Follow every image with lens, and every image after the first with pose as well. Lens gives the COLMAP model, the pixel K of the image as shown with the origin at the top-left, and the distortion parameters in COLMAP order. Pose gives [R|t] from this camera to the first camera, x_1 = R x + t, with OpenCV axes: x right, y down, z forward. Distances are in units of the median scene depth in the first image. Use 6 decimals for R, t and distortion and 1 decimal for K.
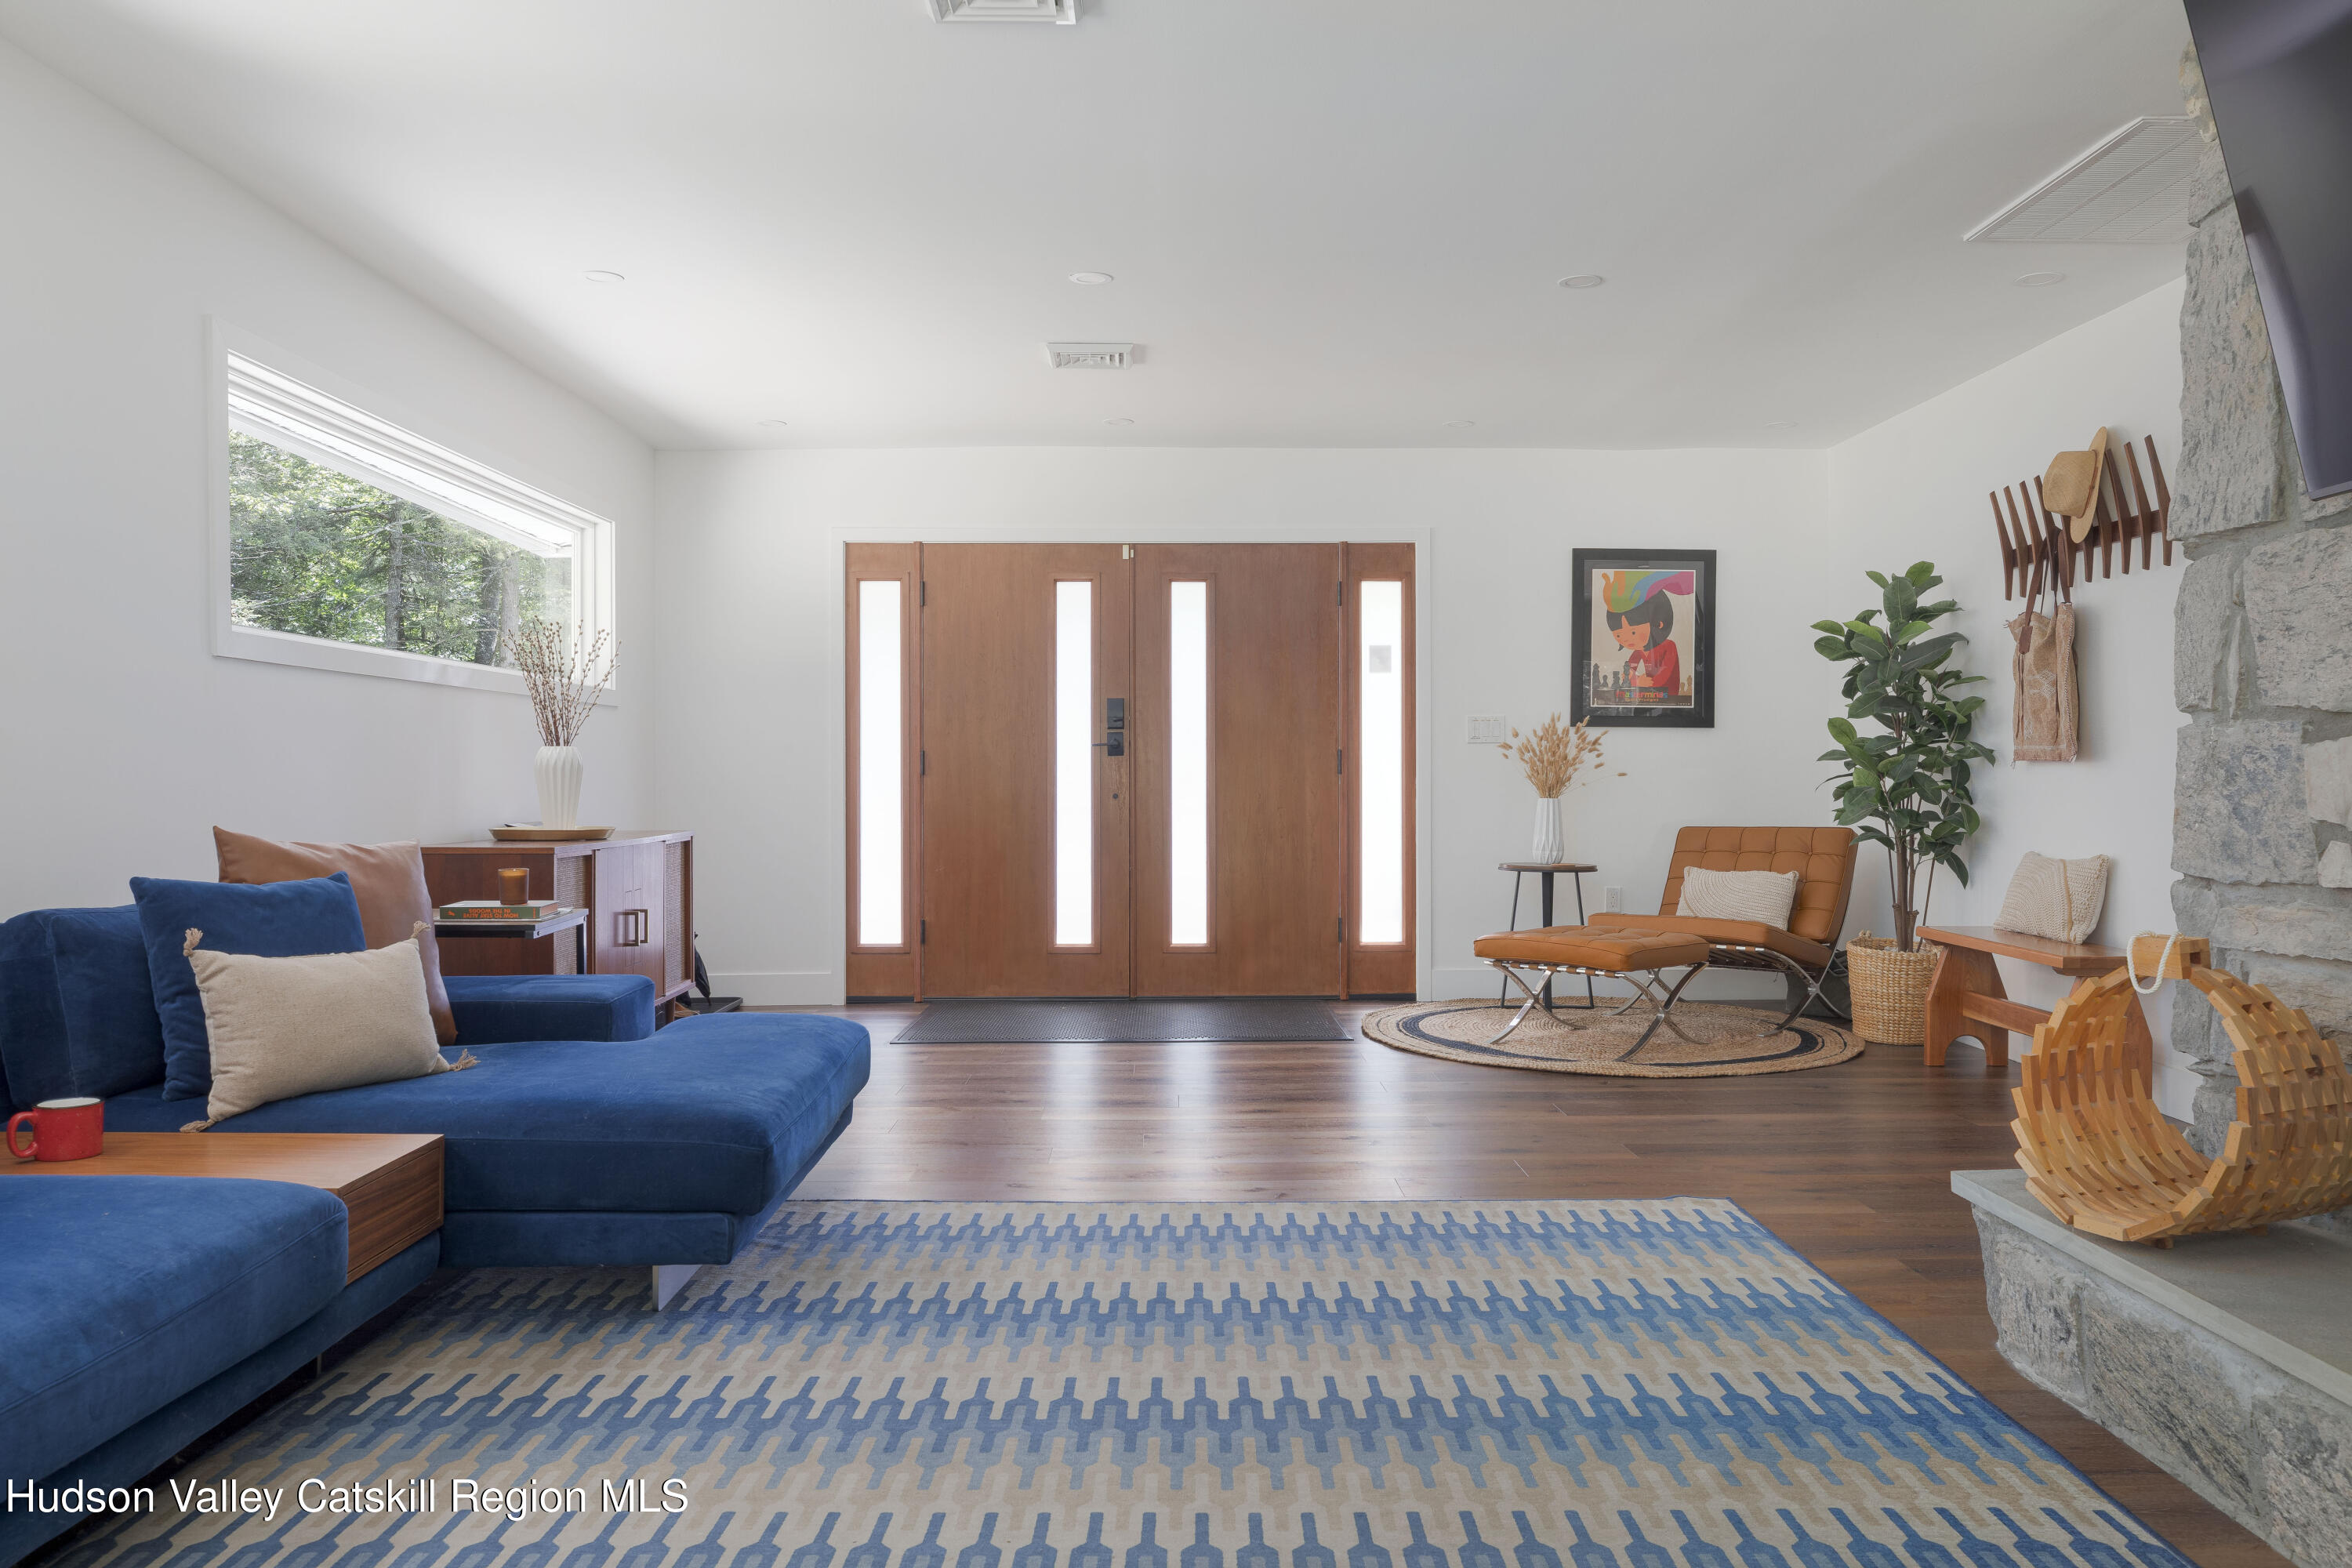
lens RADIAL K [[1675.4, 0, 1176.0], [0, 1675.4, 784.0], [0, 0, 1]] dist [-0.034099, -0.000065]
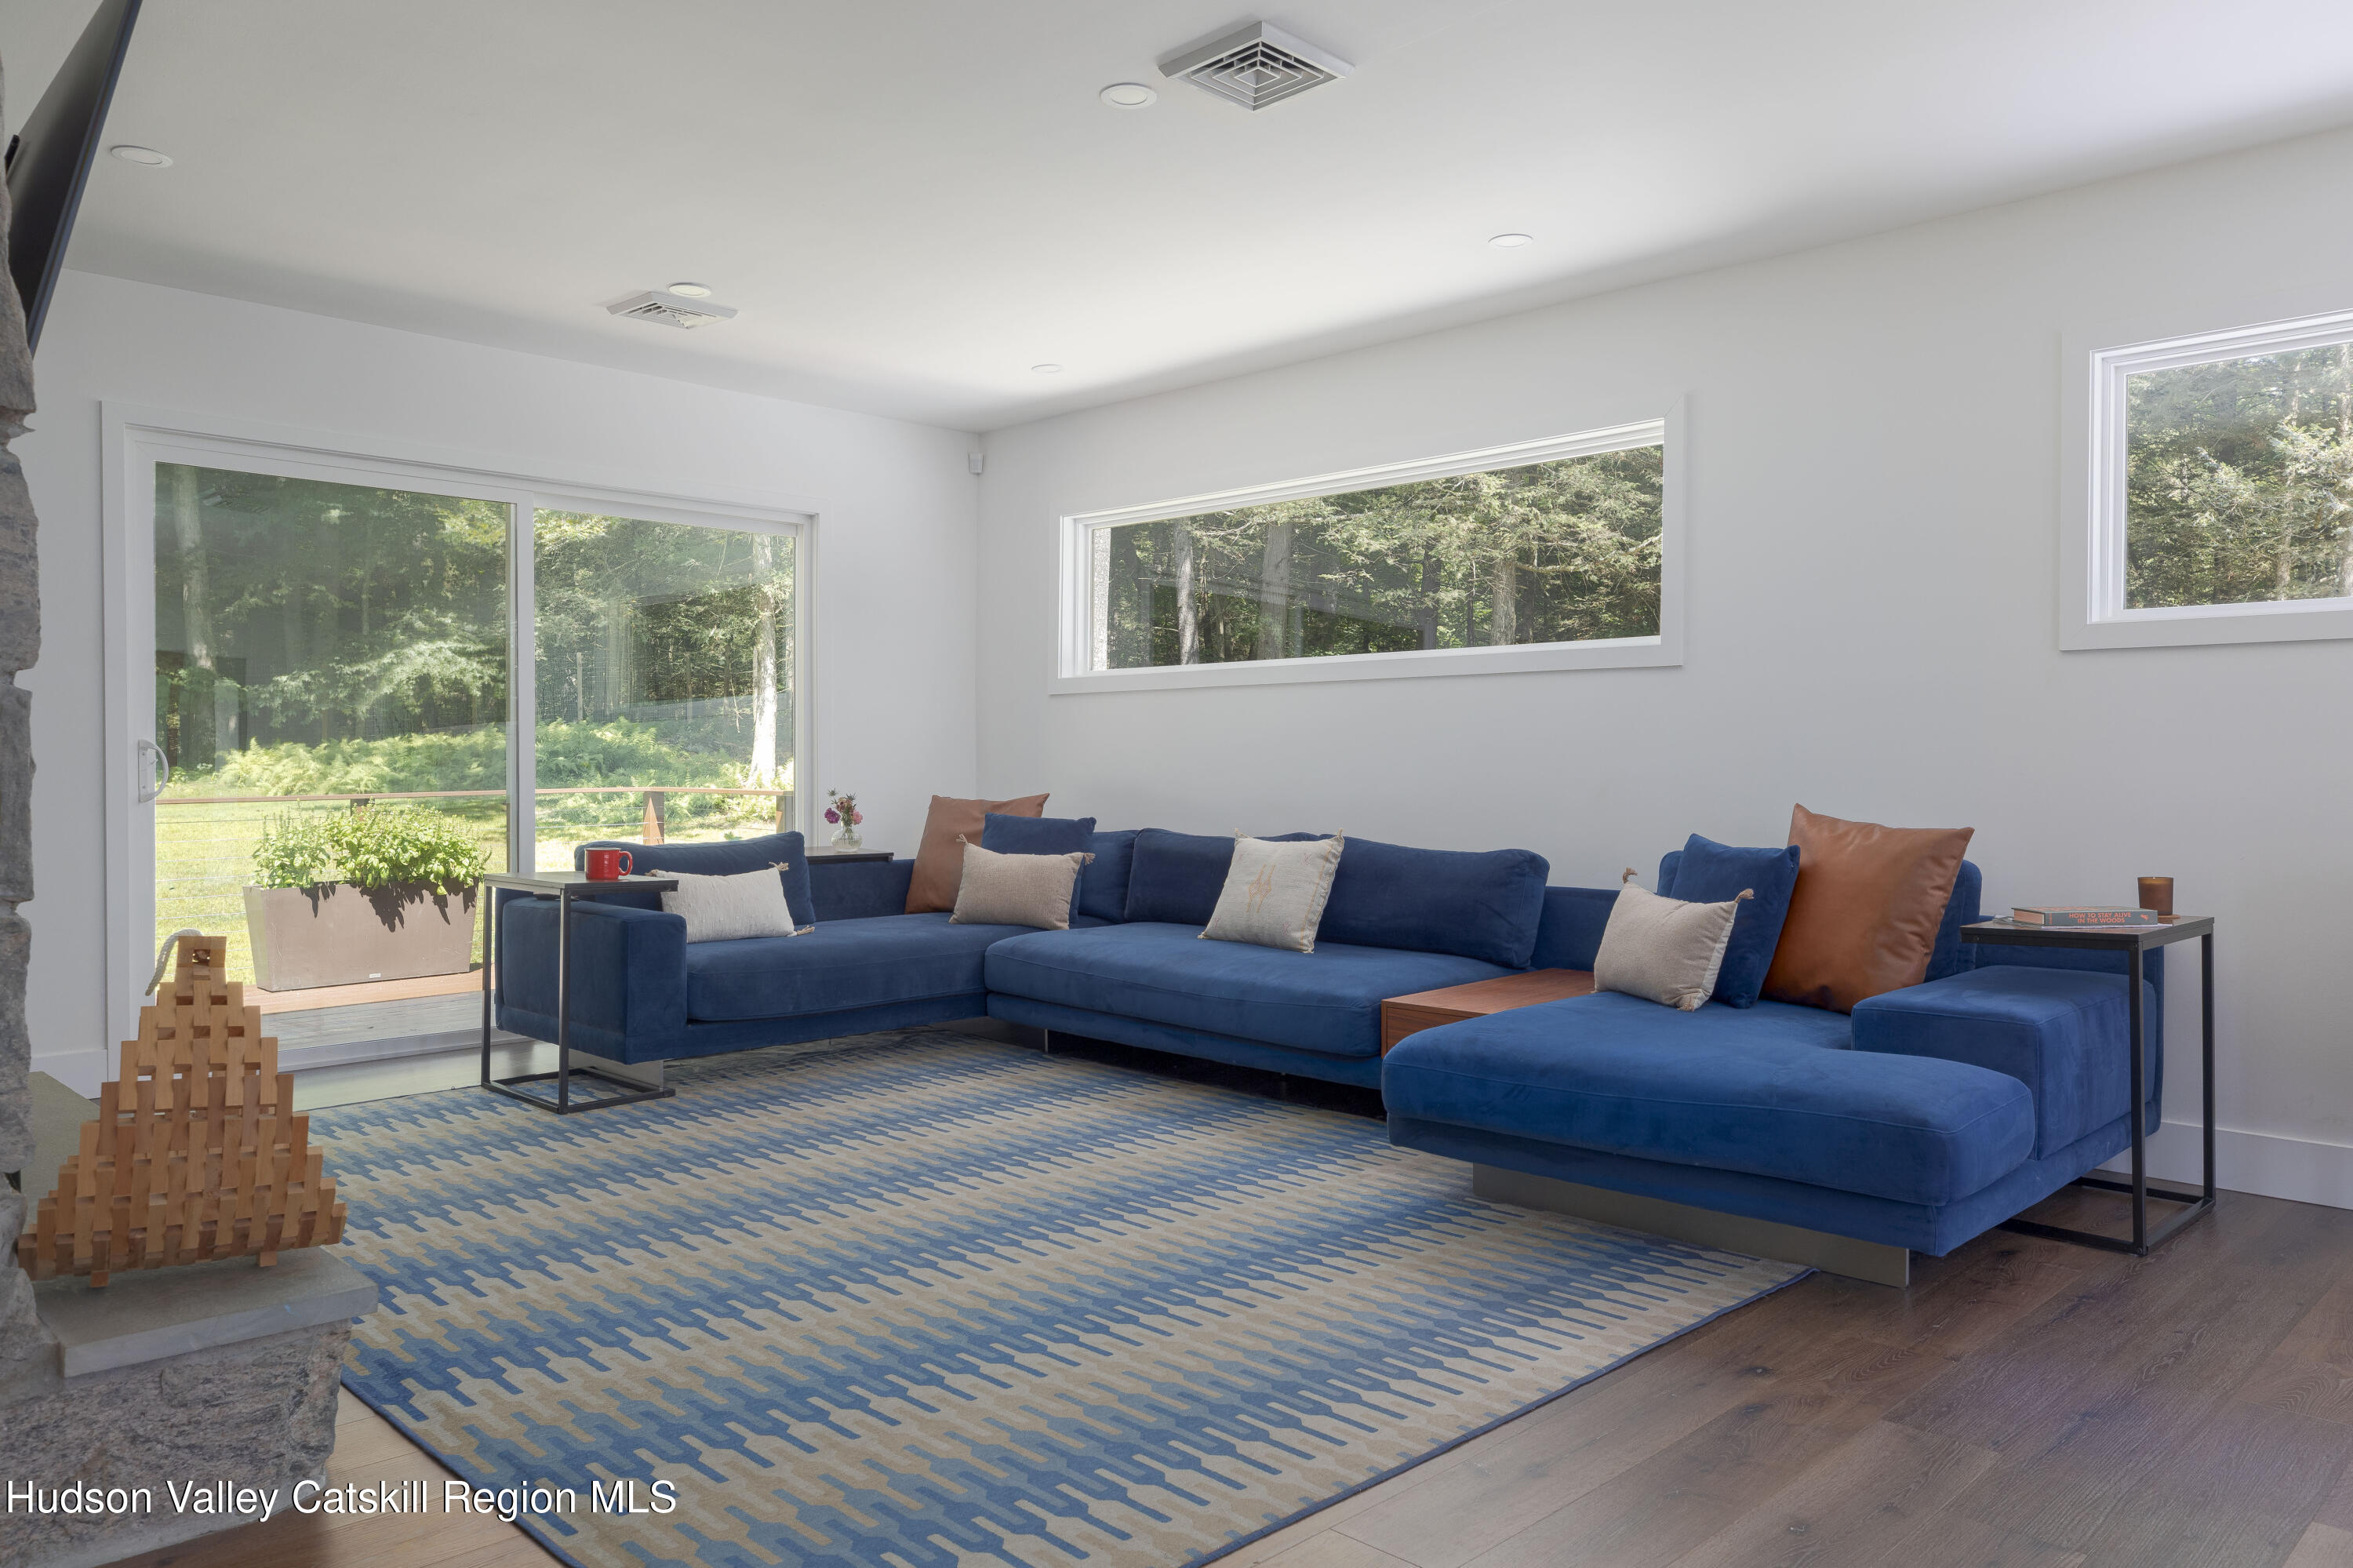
lens RADIAL K [[1628.8, 0, 1176.5], [0, 1628.8, 784.0], [0, 0, 1]] dist [0.002391, -0.000017]
pose [[-0.717792, 0.011563, -0.696162, 0.712937], [-0.000127, 0.999860, 0.016738, -0.010078], [0.696258, 0.012103, -0.717690, 1.766763]]
